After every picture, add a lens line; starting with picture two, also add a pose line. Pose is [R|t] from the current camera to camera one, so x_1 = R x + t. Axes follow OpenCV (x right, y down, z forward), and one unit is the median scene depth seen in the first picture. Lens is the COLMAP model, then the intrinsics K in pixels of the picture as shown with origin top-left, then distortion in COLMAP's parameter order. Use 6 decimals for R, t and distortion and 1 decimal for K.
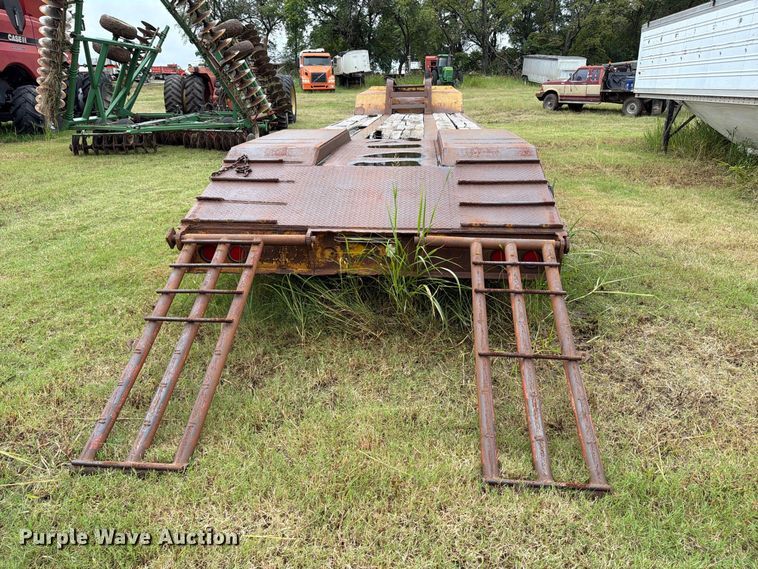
lens RADIAL K [[552.4, 0, 370.5], [0, 552.4, 276.7], [0, 0, 1]] dist [0.016514, -0.003975]
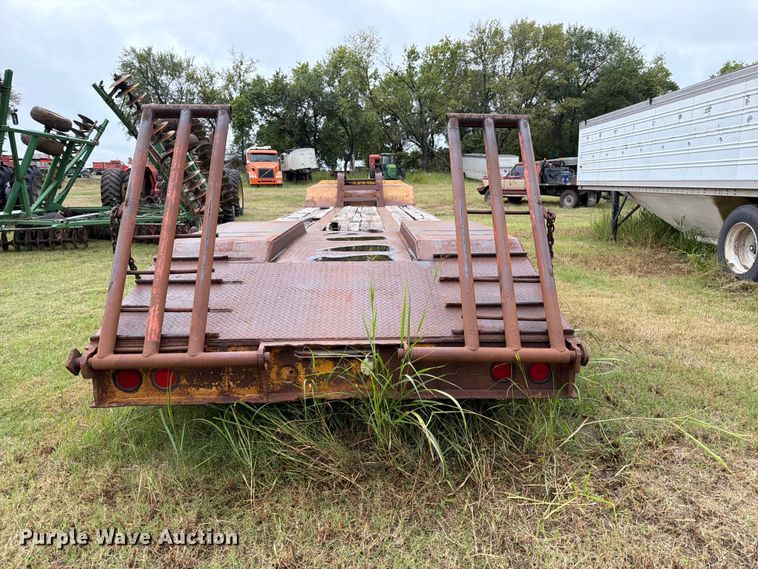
lens RADIAL K [[547.4, 0, 378.8], [0, 547.4, 279.9], [0, 0, 1]] dist [0.132102, -0.229419]
pose [[0.993858, -0.019738, 0.108887, -0.006037], [0.036460, 0.987430, -0.153795, -0.009800], [-0.104483, 0.156821, 0.982085, 0.041474]]
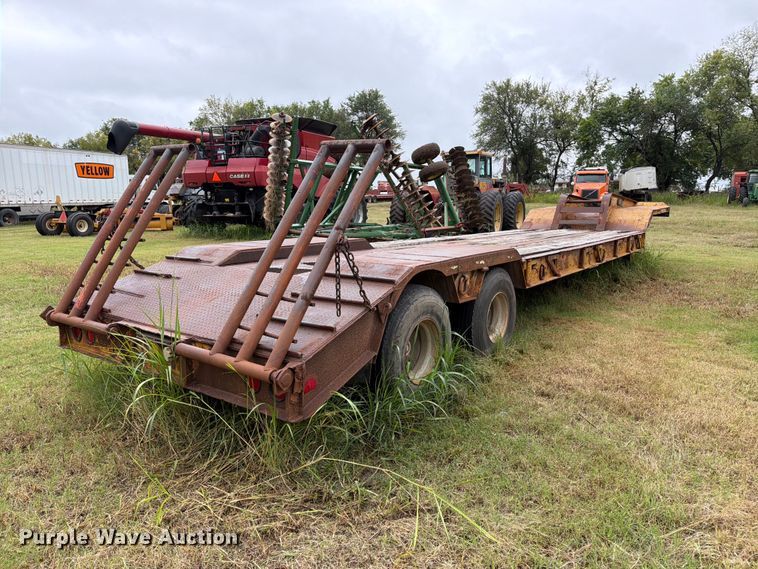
lens RADIAL K [[550.2, 0, 379.0], [0, 550.2, 284.5], [0, 0, 1]] dist [0.002342, 0.001131]
pose [[0.873358, 0.080955, -0.480304, 0.165556], [-0.167463, 0.975884, -0.140022, -0.018388], [0.457386, 0.202722, 0.865853, 0.061771]]
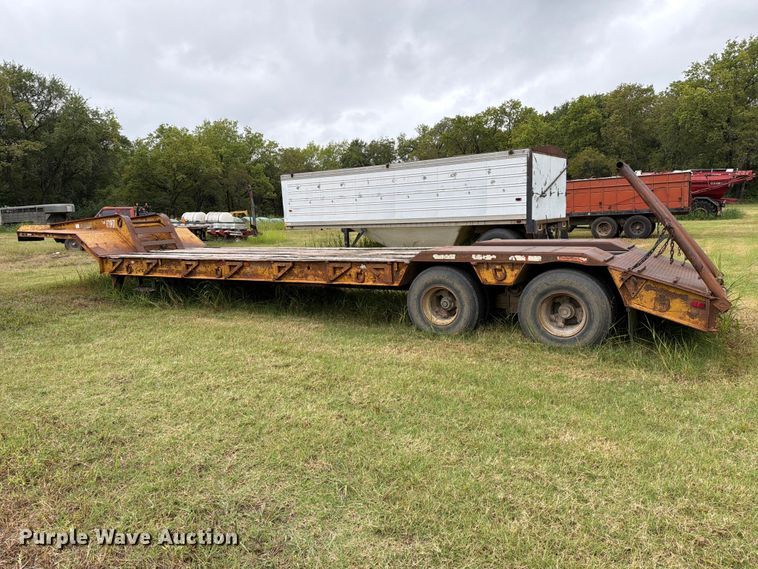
lens RADIAL K [[538.0, 0, 379.0], [0, 538.0, 284.5], [0, 0, 1]] dist [0.085380, -0.075528]
pose [[0.490541, -0.116599, 0.863582, -0.389286], [0.311559, 0.948971, -0.048847, -0.061956], [-0.813819, 0.293018, 0.501836, 0.197101]]
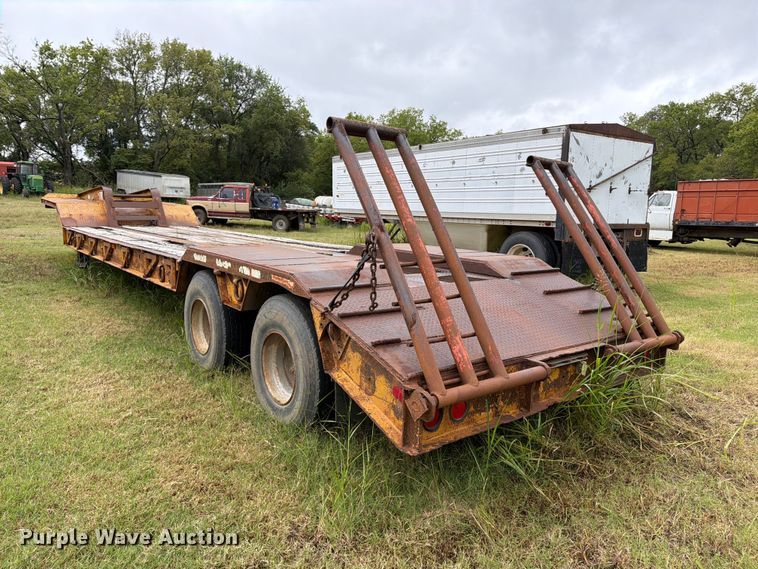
lens RADIAL K [[543.5, 0, 379.0], [0, 543.5, 284.5], [0, 0, 1]] dist [0.104916, -0.110091]
pose [[0.748021, -0.059838, 0.660971, -0.167015], [0.179593, 0.977020, -0.114795, -0.028627], [-0.638913, 0.204575, 0.741579, 0.101253]]
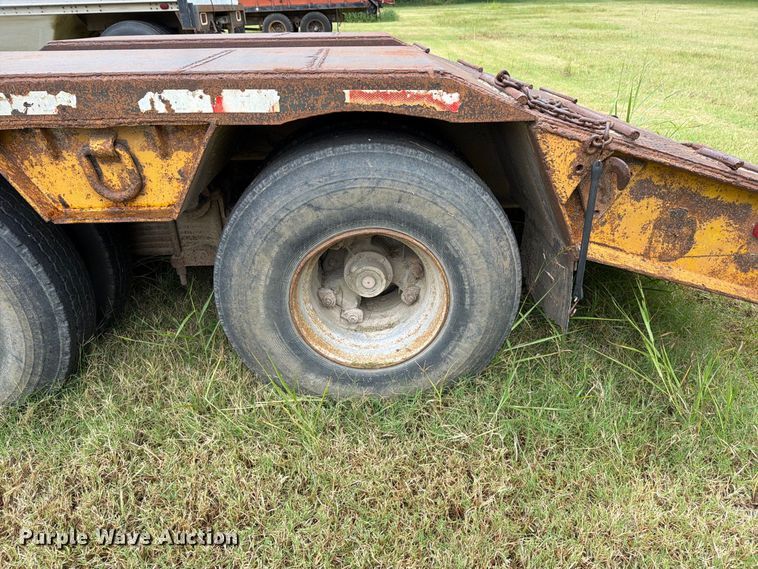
lens RADIAL K [[545.3, 0, 377.9], [0, 545.3, 300.9], [0, 0, 1]] dist [0.027053, -0.007603]
pose [[-0.066640, -0.460102, 0.885362, -0.147982], [0.349447, 0.820373, 0.452632, -0.069037], [-0.934583, 0.339550, 0.106111, 0.262969]]
